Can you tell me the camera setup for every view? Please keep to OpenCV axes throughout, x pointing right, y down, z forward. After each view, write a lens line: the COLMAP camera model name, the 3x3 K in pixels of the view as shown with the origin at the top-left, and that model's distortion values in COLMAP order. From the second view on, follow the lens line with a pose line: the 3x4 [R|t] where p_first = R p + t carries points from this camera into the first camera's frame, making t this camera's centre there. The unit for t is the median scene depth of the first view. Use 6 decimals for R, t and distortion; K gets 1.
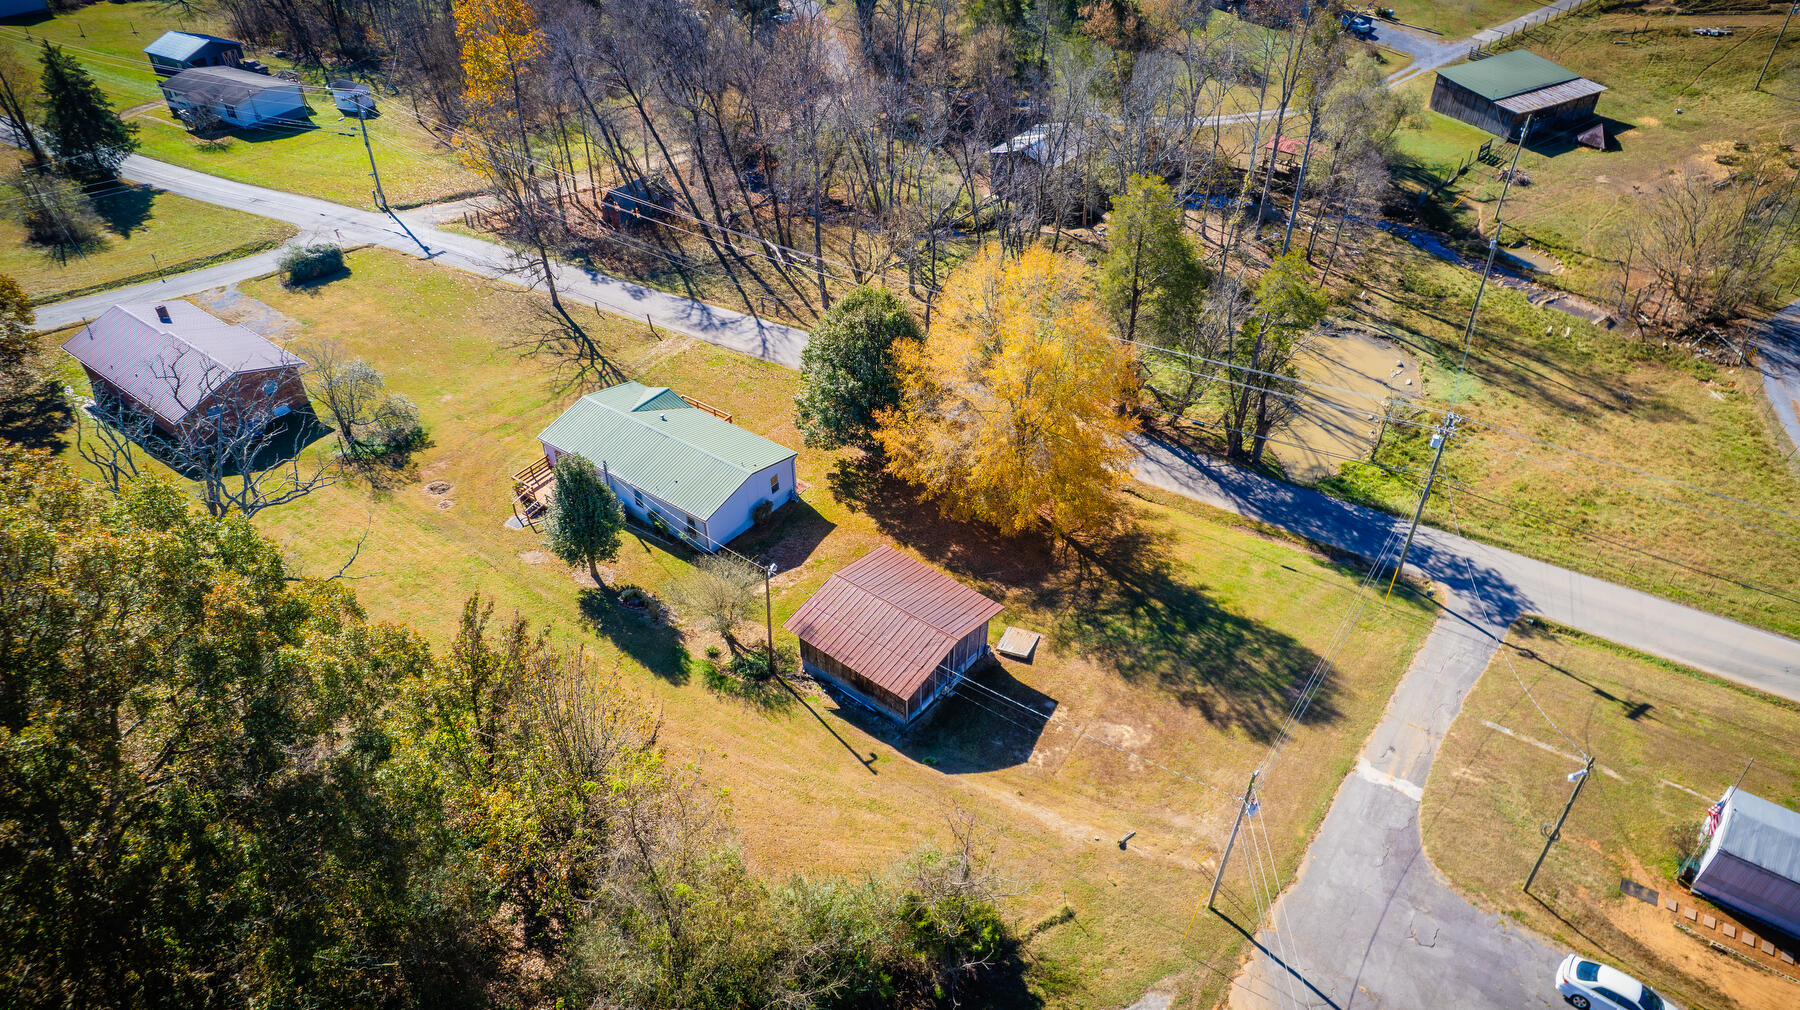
lens RADIAL K [[1149.3, 0, 901.6], [0, 1149.3, 516.3], [0, 0, 1]] dist [-0.070633, 0.060045]
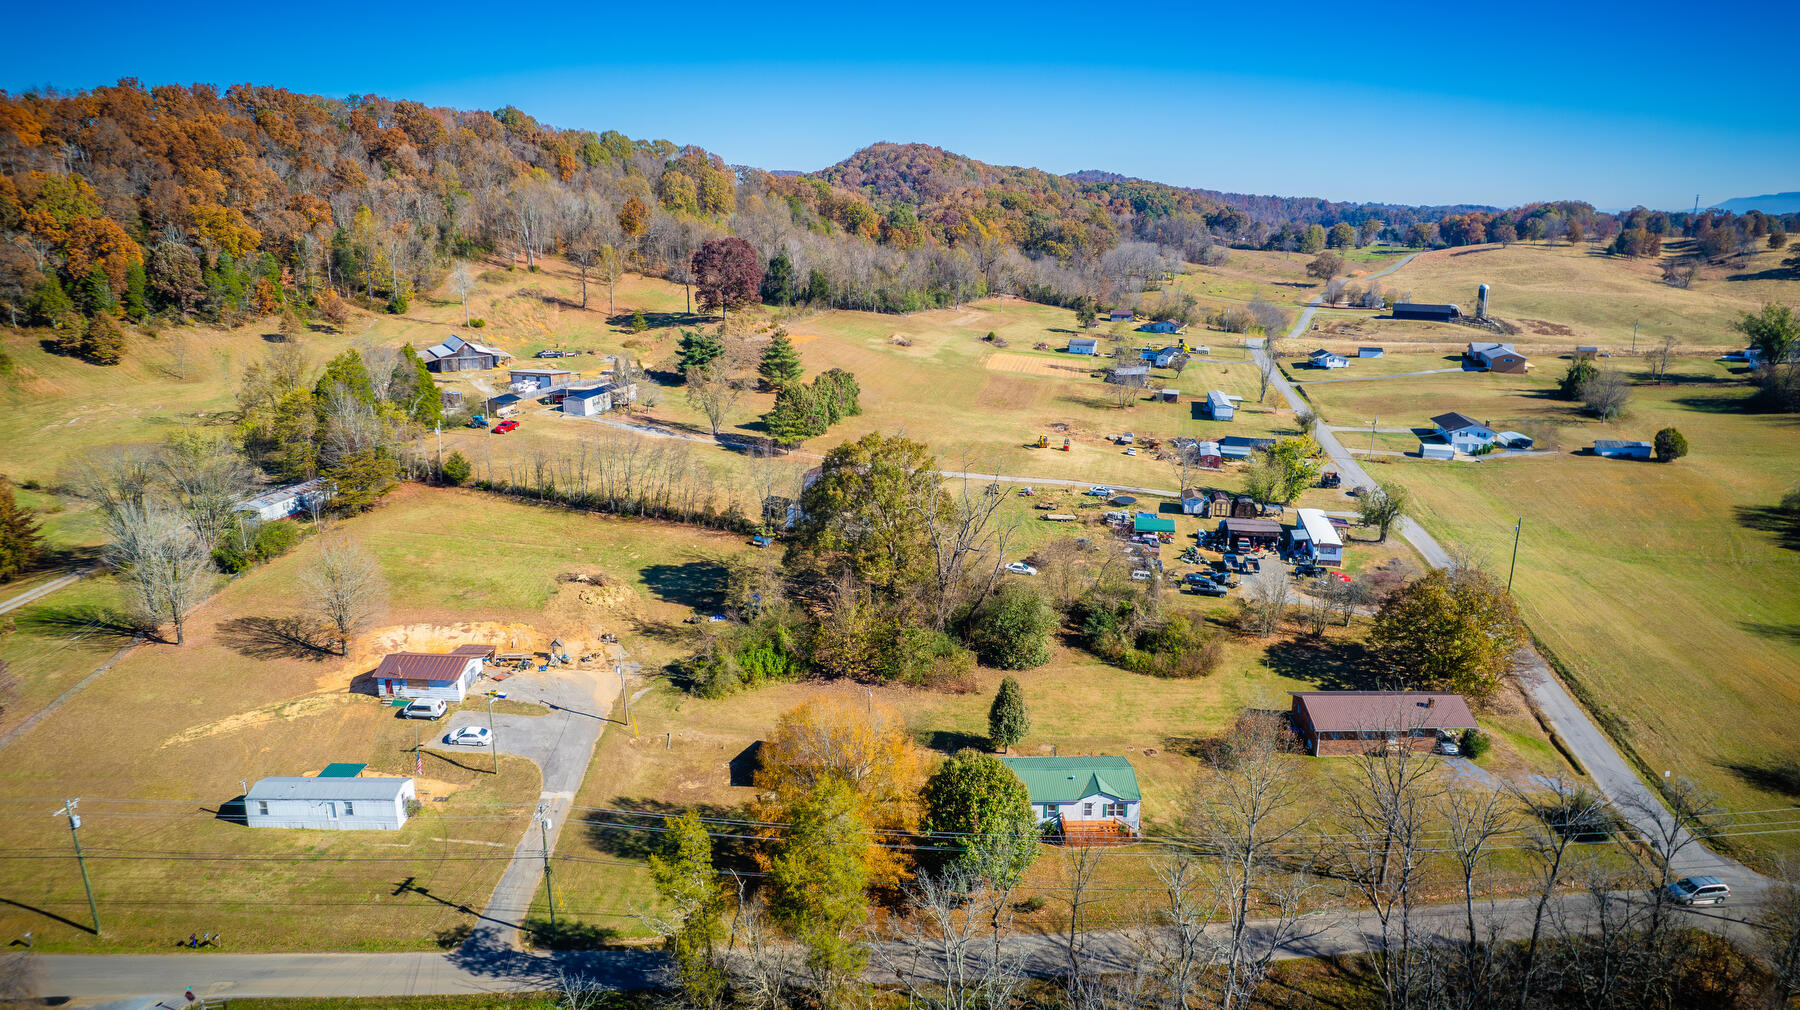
lens RADIAL K [[1149.3, 0, 911.0], [0, 1149.3, 515.9], [0, 0, 1]] dist [-0.070633, 0.060045]
pose [[-0.802954, 0.162495, -0.573463, 0.675812], [-0.367687, 0.622204, 0.691136, -1.135420], [0.469117, 0.765805, -0.439854, 1.217104]]
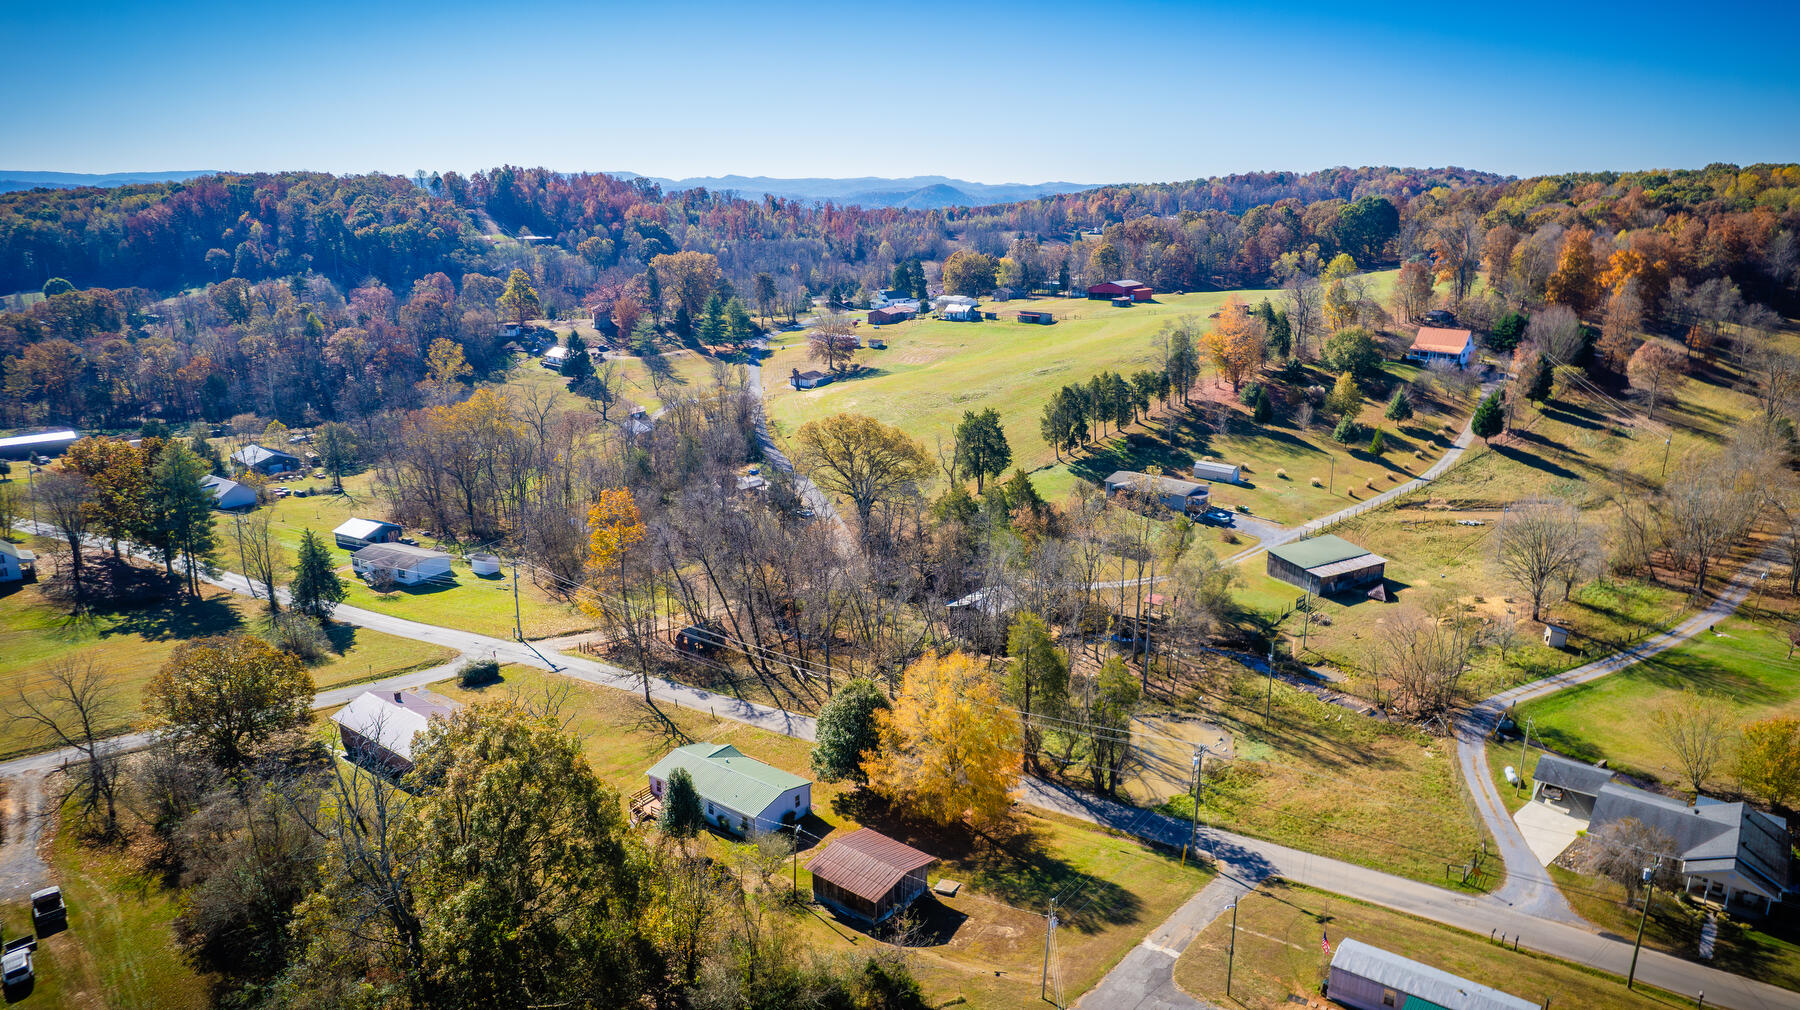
lens RADIAL K [[1149.3, 0, 902.2], [0, 1149.3, 513.0], [0, 0, 1]] dist [-0.070633, 0.060045]
pose [[0.999995, 0.002371, -0.001935, 0.032205], [-0.002939, 0.920510, -0.390707, 0.202363], [0.000855, 0.390711, 0.920513, -0.549006]]
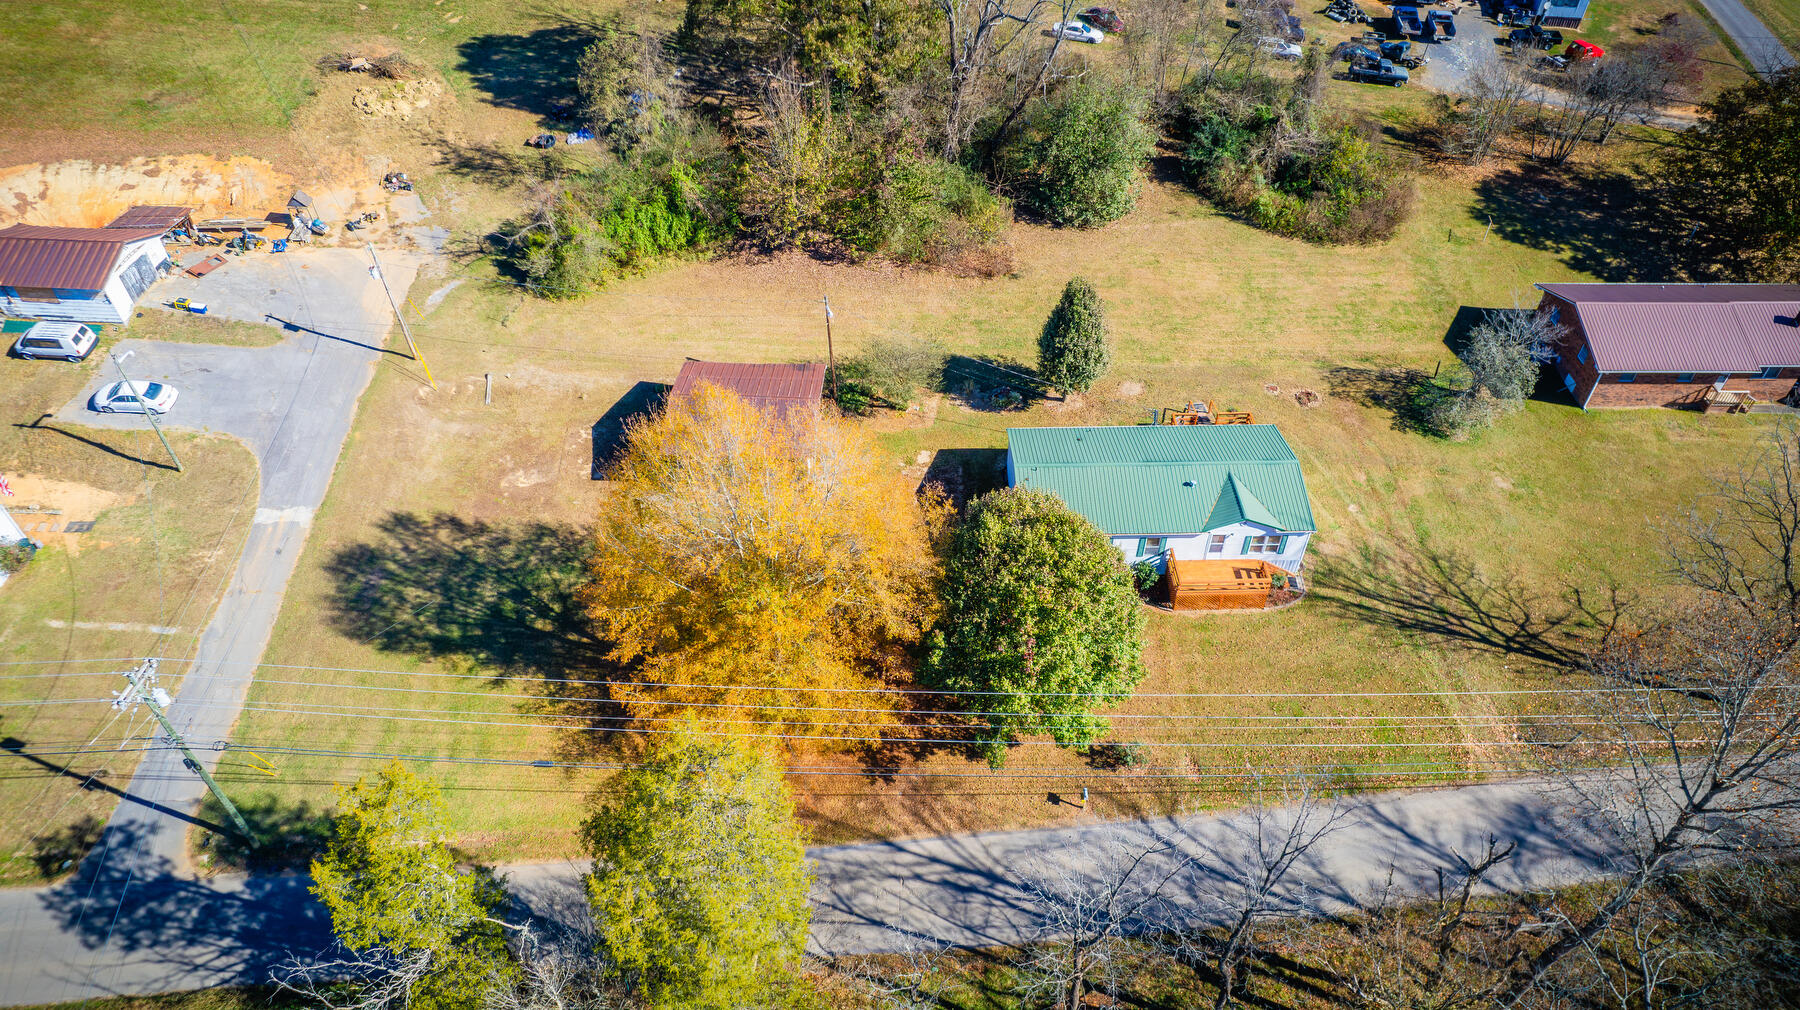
lens RADIAL K [[1149.3, 0, 908.2], [0, 1149.3, 506.9], [0, 0, 1]] dist [-0.070633, 0.060045]
pose [[-0.801815, 0.414296, -0.430642, 0.279901], [-0.366347, 0.228545, 0.901974, -0.688591], [0.472105, 0.880980, -0.031475, 0.898530]]
